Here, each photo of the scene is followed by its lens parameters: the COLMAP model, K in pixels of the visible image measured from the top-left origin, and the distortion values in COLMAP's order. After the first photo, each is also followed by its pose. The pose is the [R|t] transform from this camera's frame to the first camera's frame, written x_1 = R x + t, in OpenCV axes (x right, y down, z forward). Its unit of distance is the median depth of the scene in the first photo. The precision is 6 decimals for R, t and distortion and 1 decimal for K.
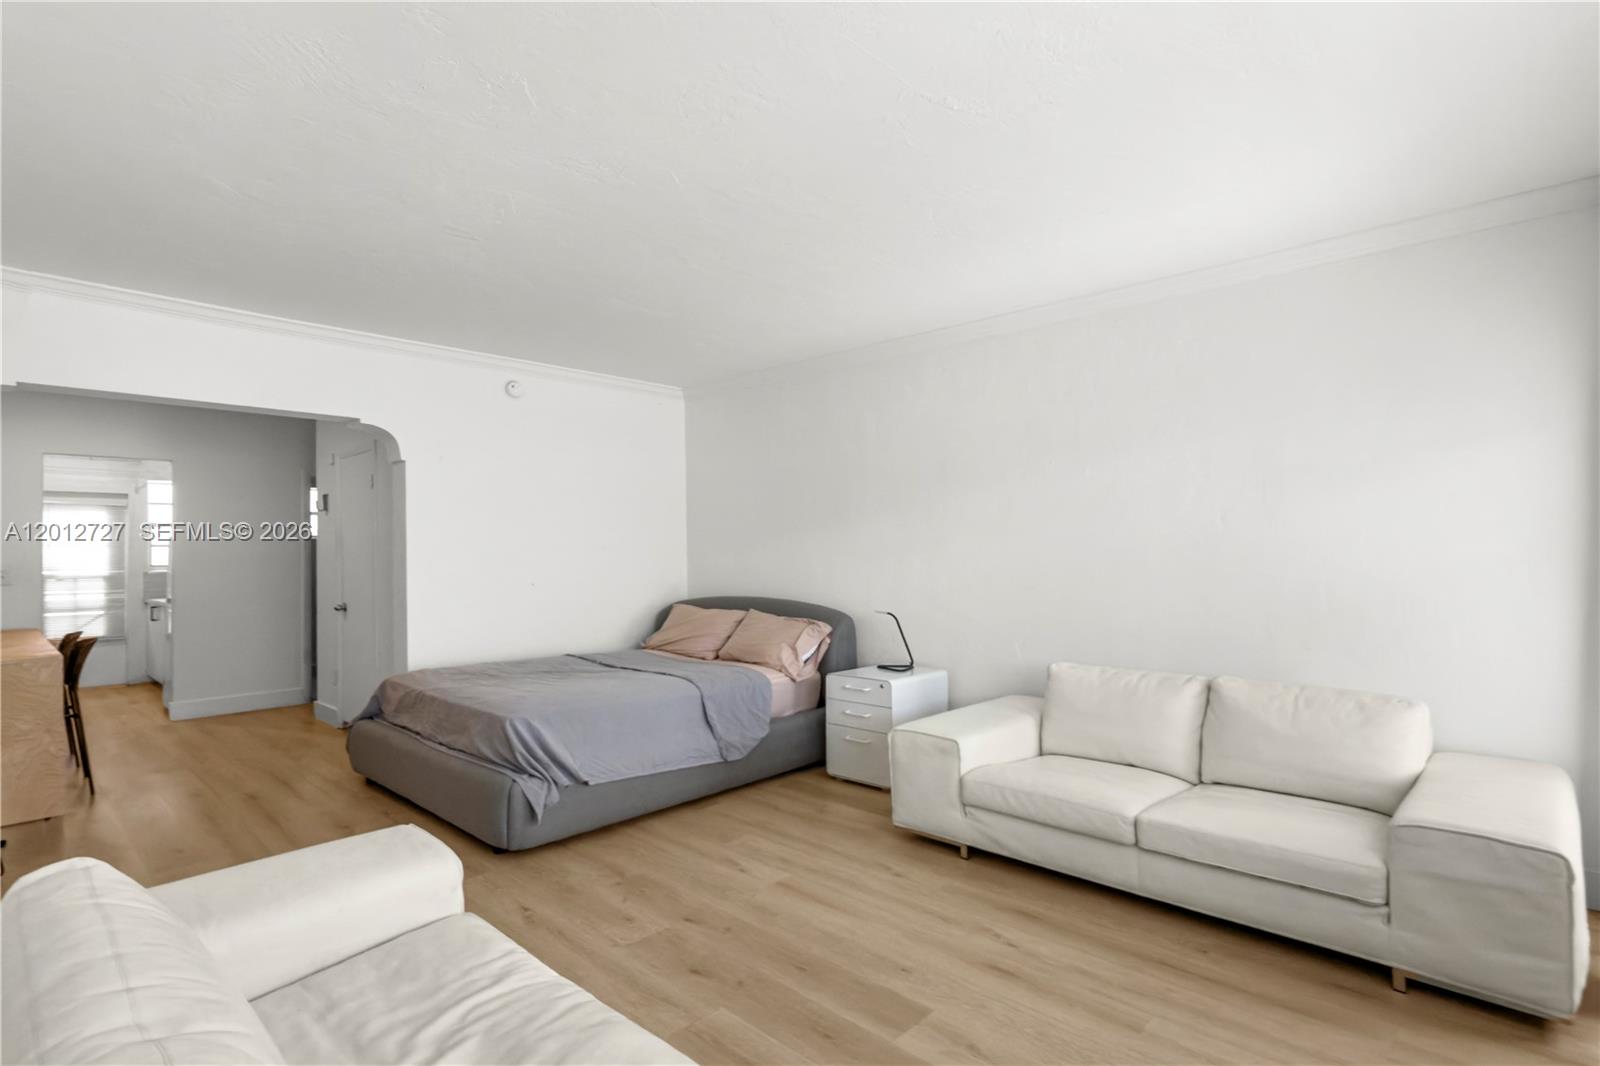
lens RADIAL K [[798.6, 0, 805.2], [0, 798.6, 550.7], [0, 0, 1]] dist [0.001623, 0.000319]
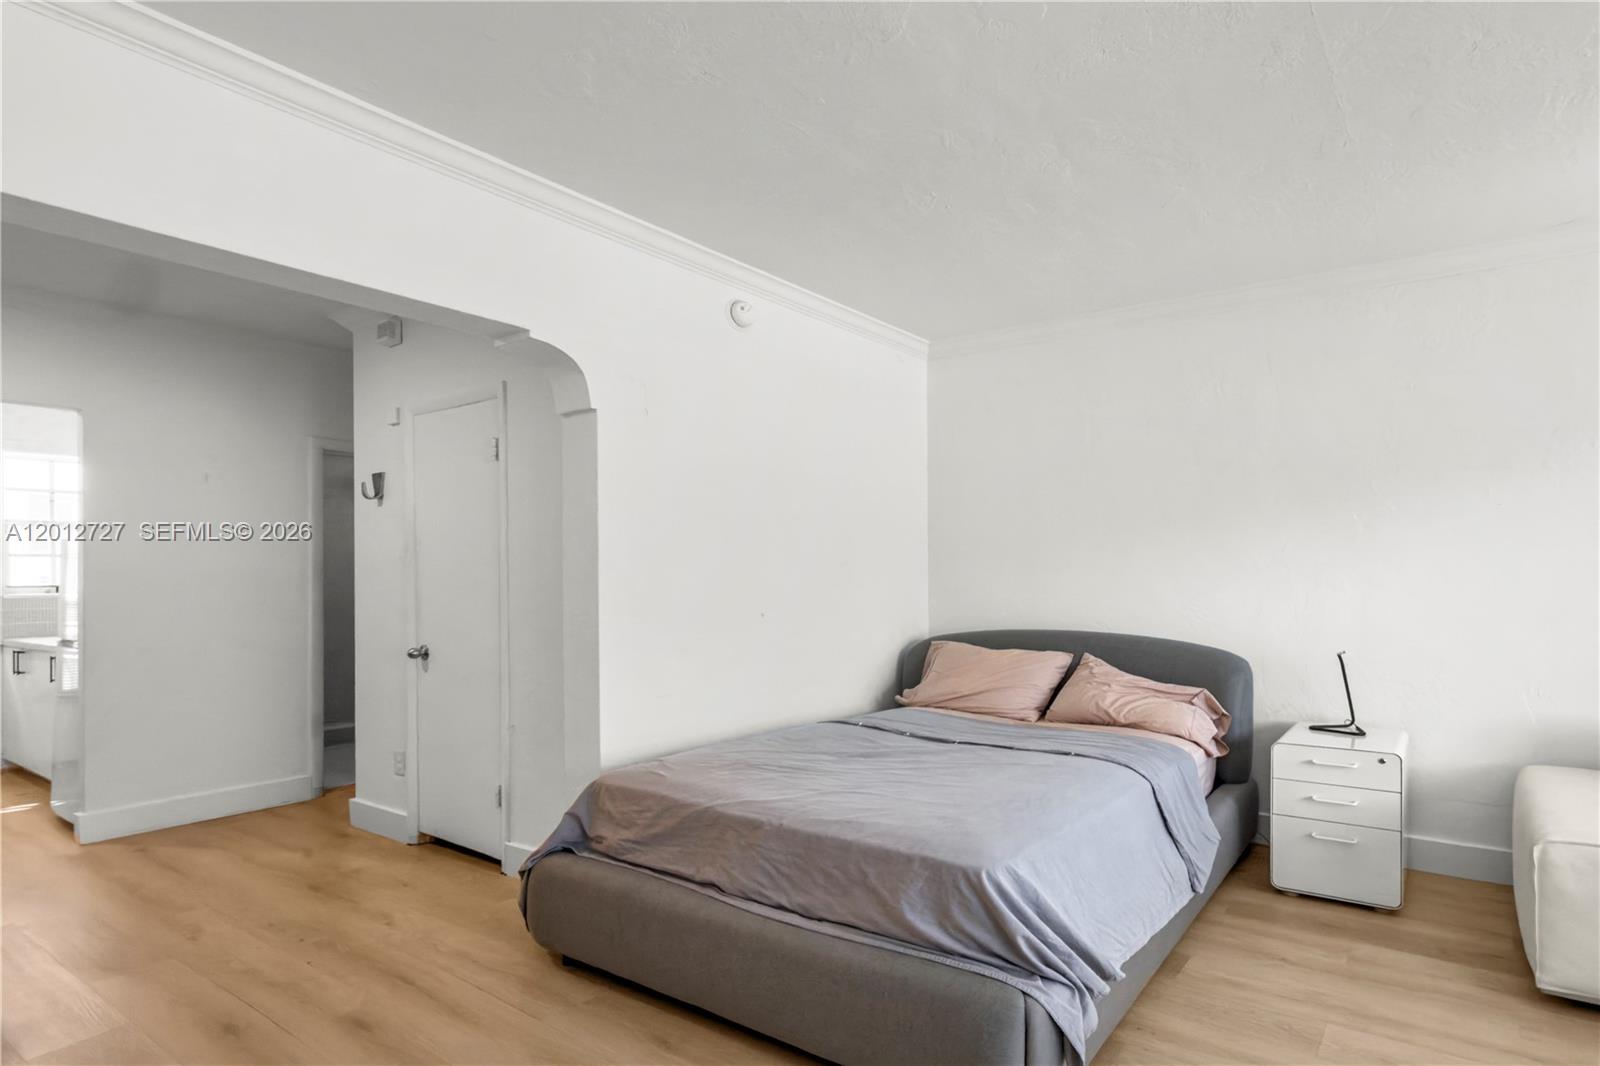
lens RADIAL K [[724.5, 0, 800.3], [0, 724.5, 580.2], [0, 0, 1]] dist [0.000065, -0.000253]
pose [[0.976955, 0.005494, 0.213377, -0.494272], [-0.006371, 0.999974, 0.003420, 0.012569], [-0.213353, -0.004701, 0.976964, 0.458517]]
